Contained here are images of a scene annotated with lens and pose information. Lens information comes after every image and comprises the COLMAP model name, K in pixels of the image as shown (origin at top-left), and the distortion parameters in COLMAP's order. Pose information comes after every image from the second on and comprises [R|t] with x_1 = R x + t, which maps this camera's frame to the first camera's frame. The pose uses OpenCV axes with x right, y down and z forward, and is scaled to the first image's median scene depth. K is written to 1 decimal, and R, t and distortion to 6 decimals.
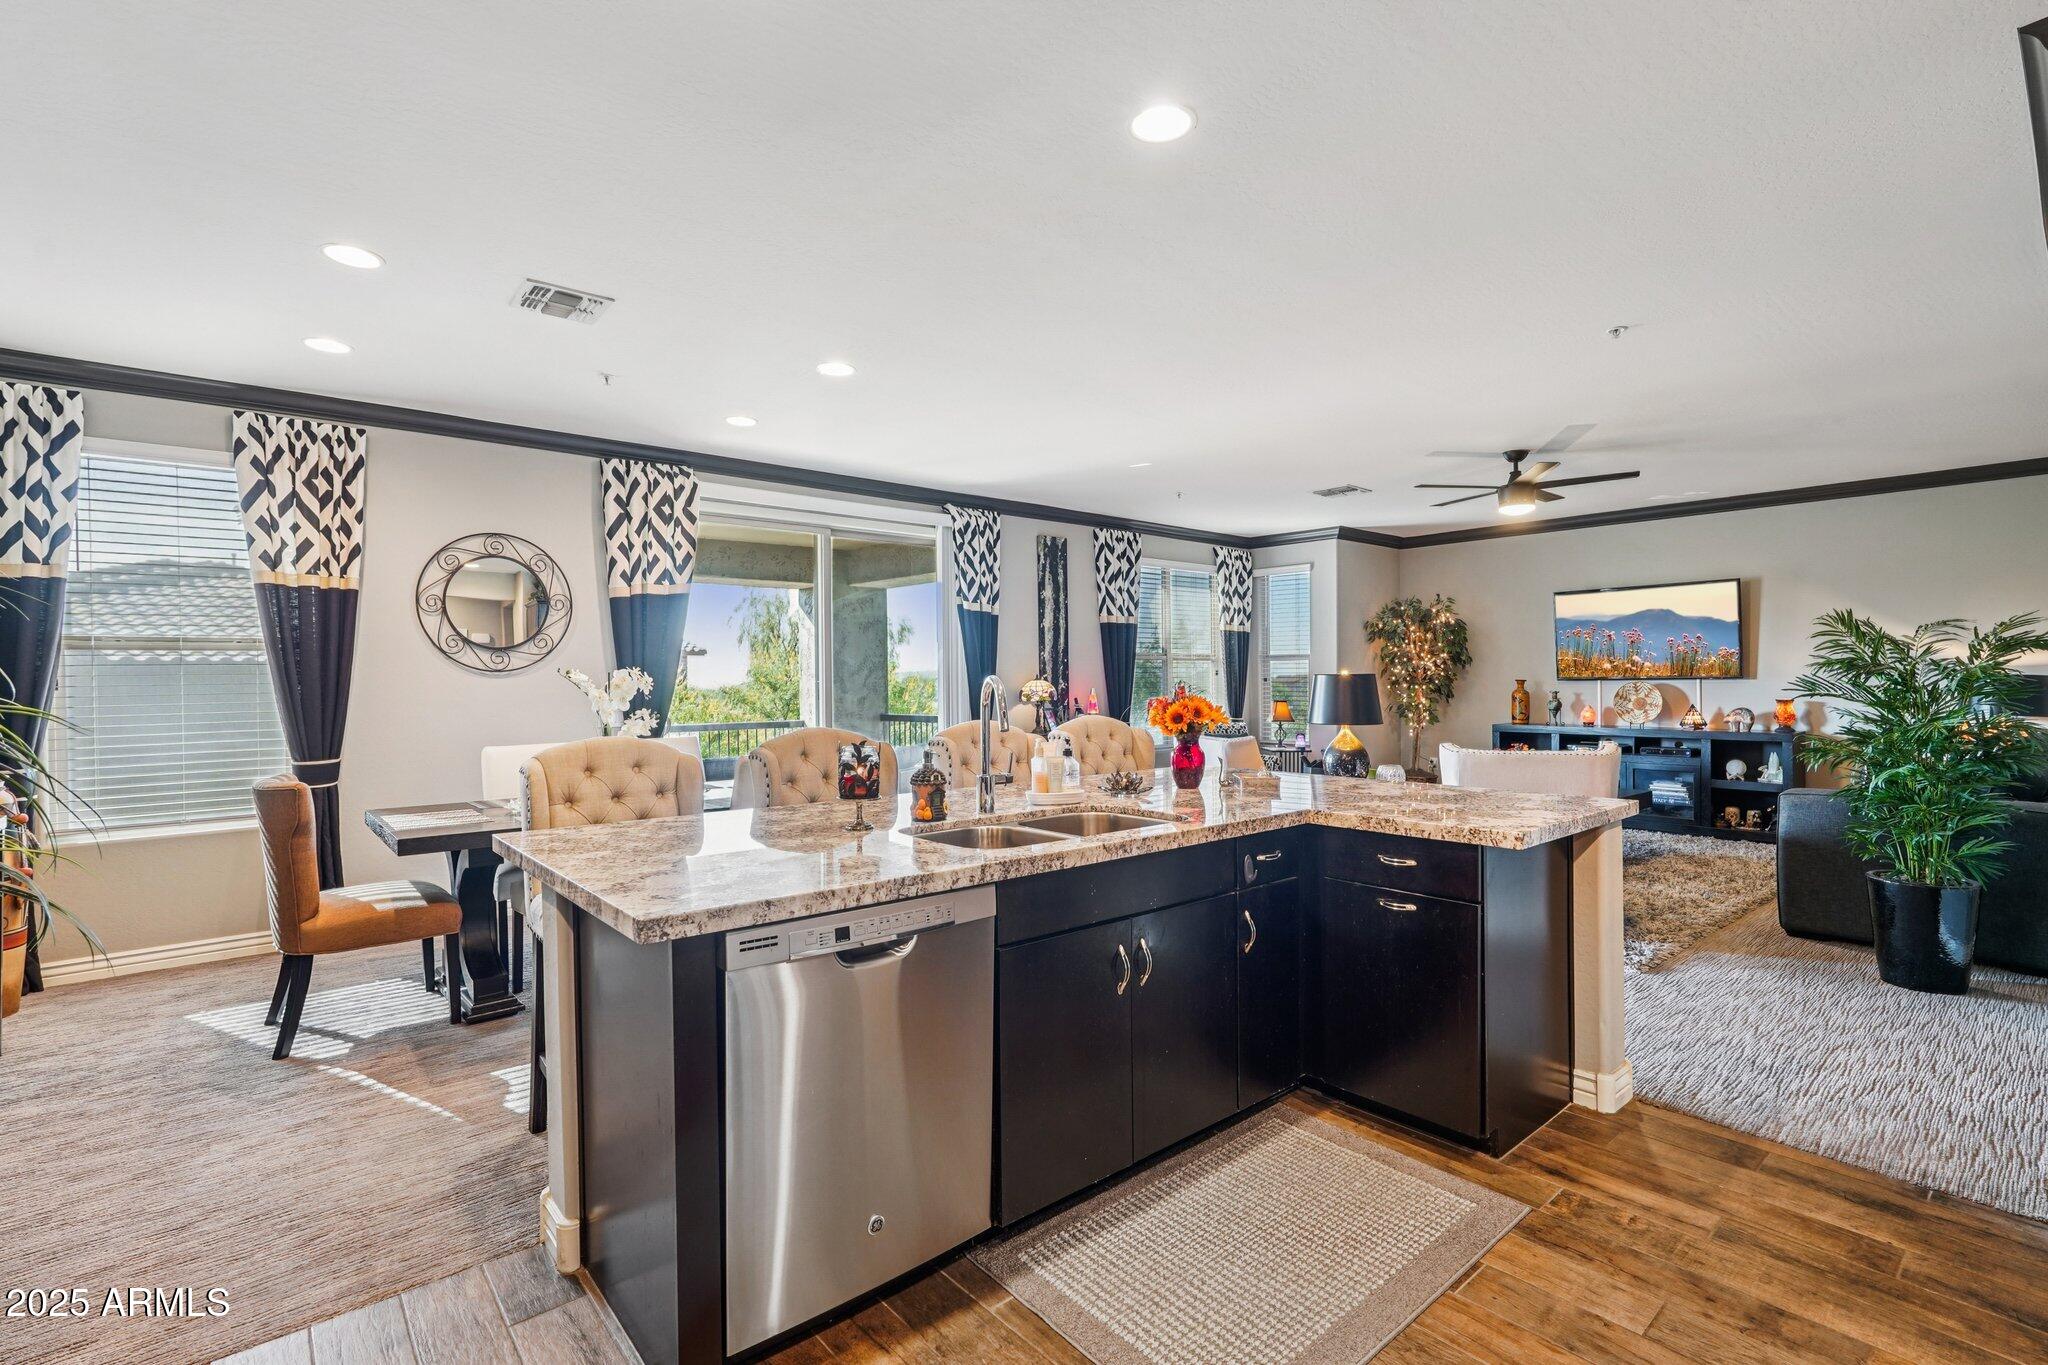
lens RADIAL K [[975.1, 0, 1024.0], [0, 975.1, 682.5], [0, 0, 1]] dist [0.017624, 0.000607]
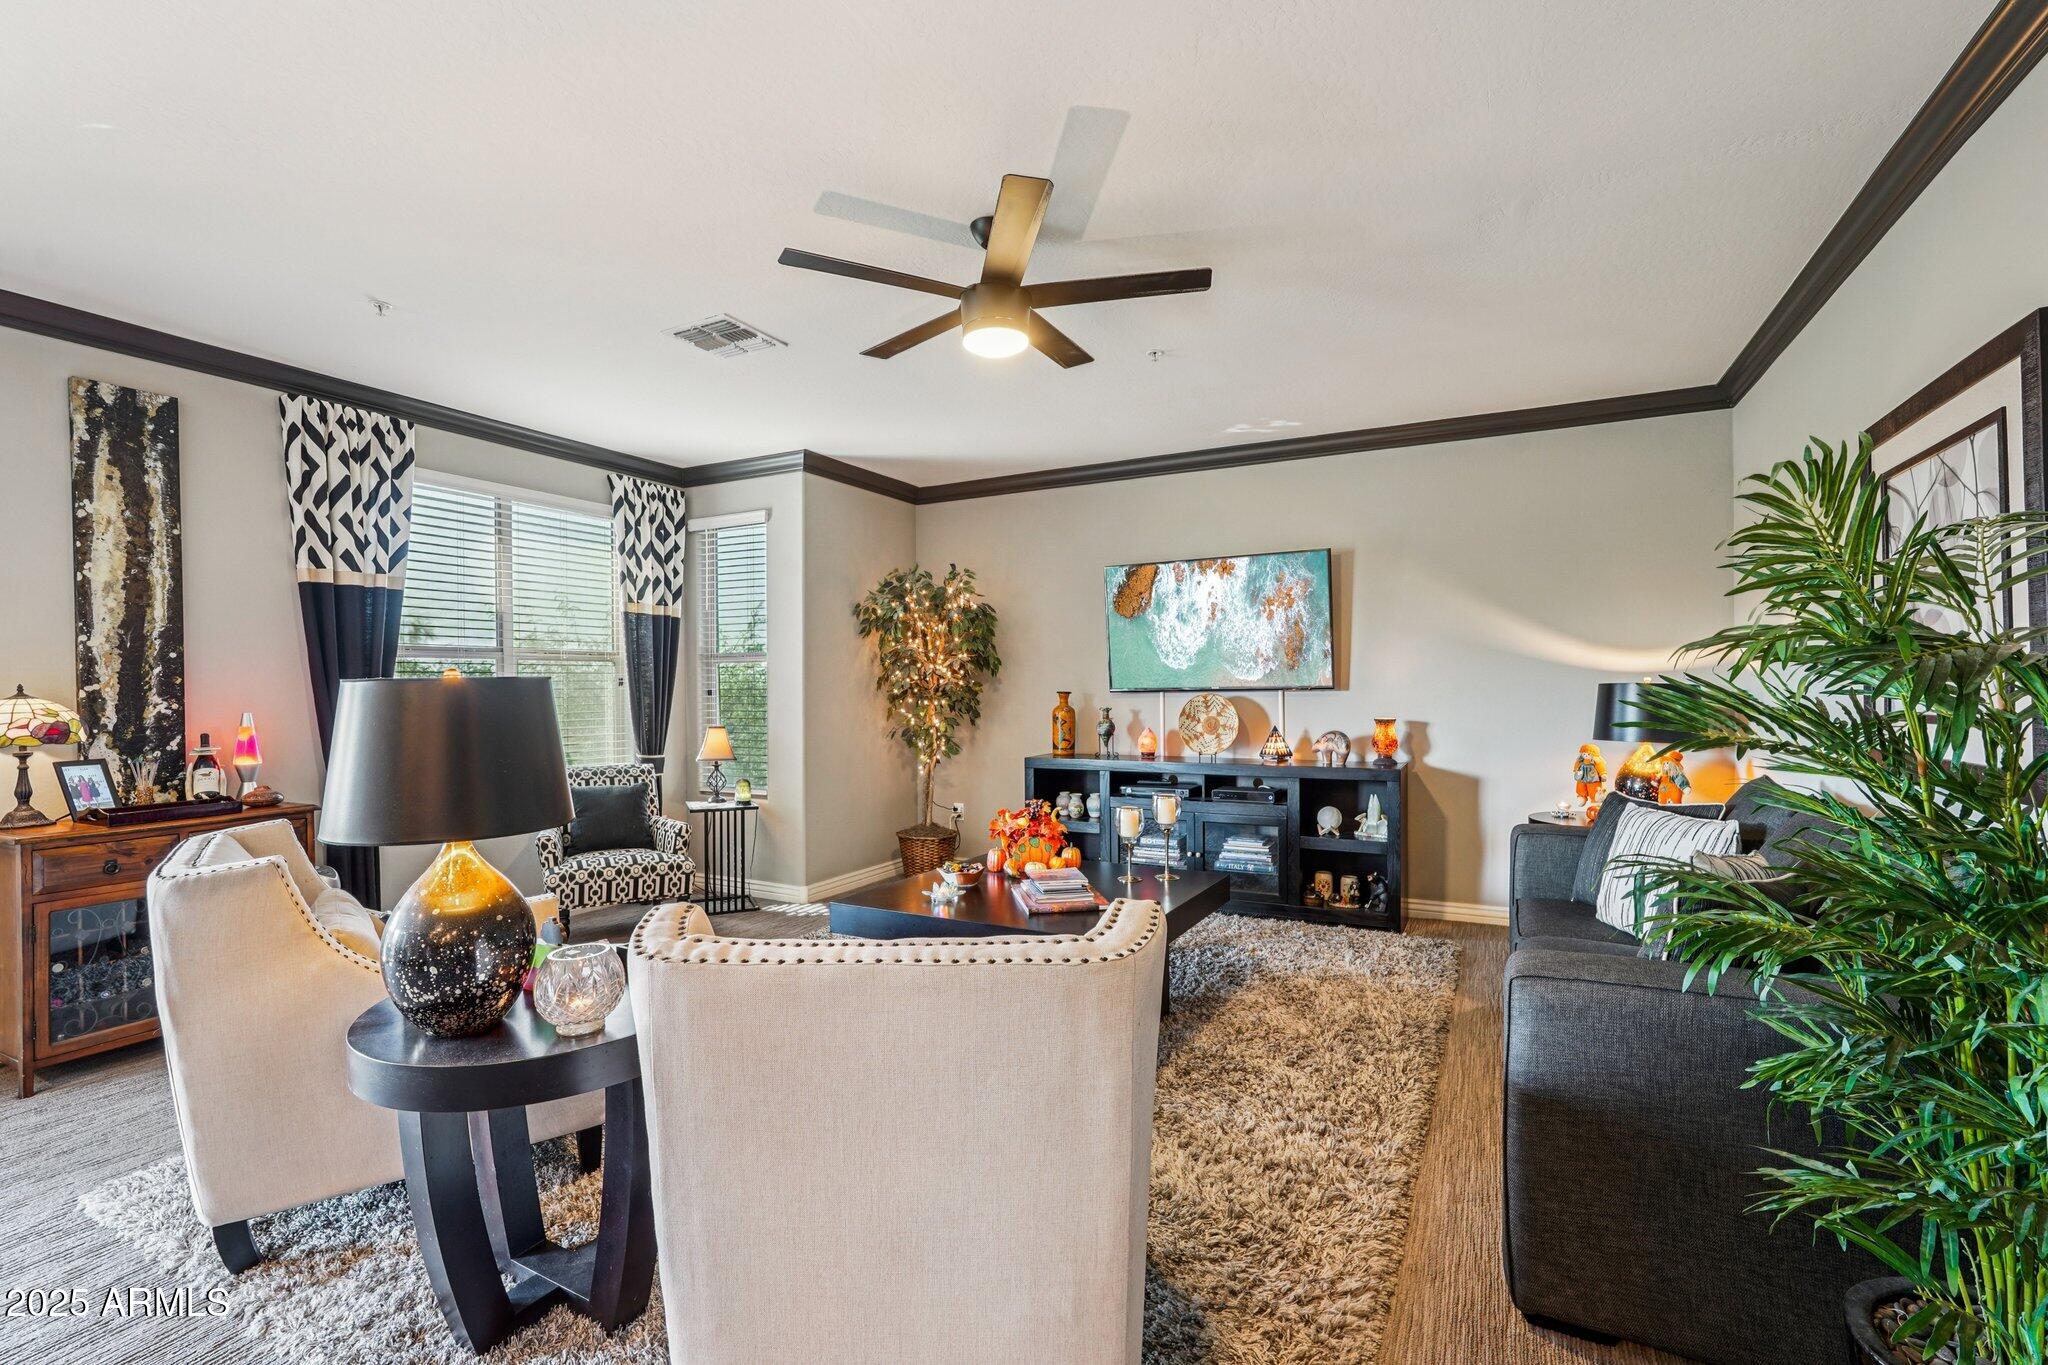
lens RADIAL K [[925.6, 0, 1024.0], [0, 925.6, 682.5], [0, 0, 1]] dist [-0.001360, -0.000034]
pose [[0.935085, -0.000085, 0.354425, 0.261123], [0.003998, 0.999939, -0.010308, -0.002765], [-0.354402, 0.011056, 0.935028, 0.417740]]
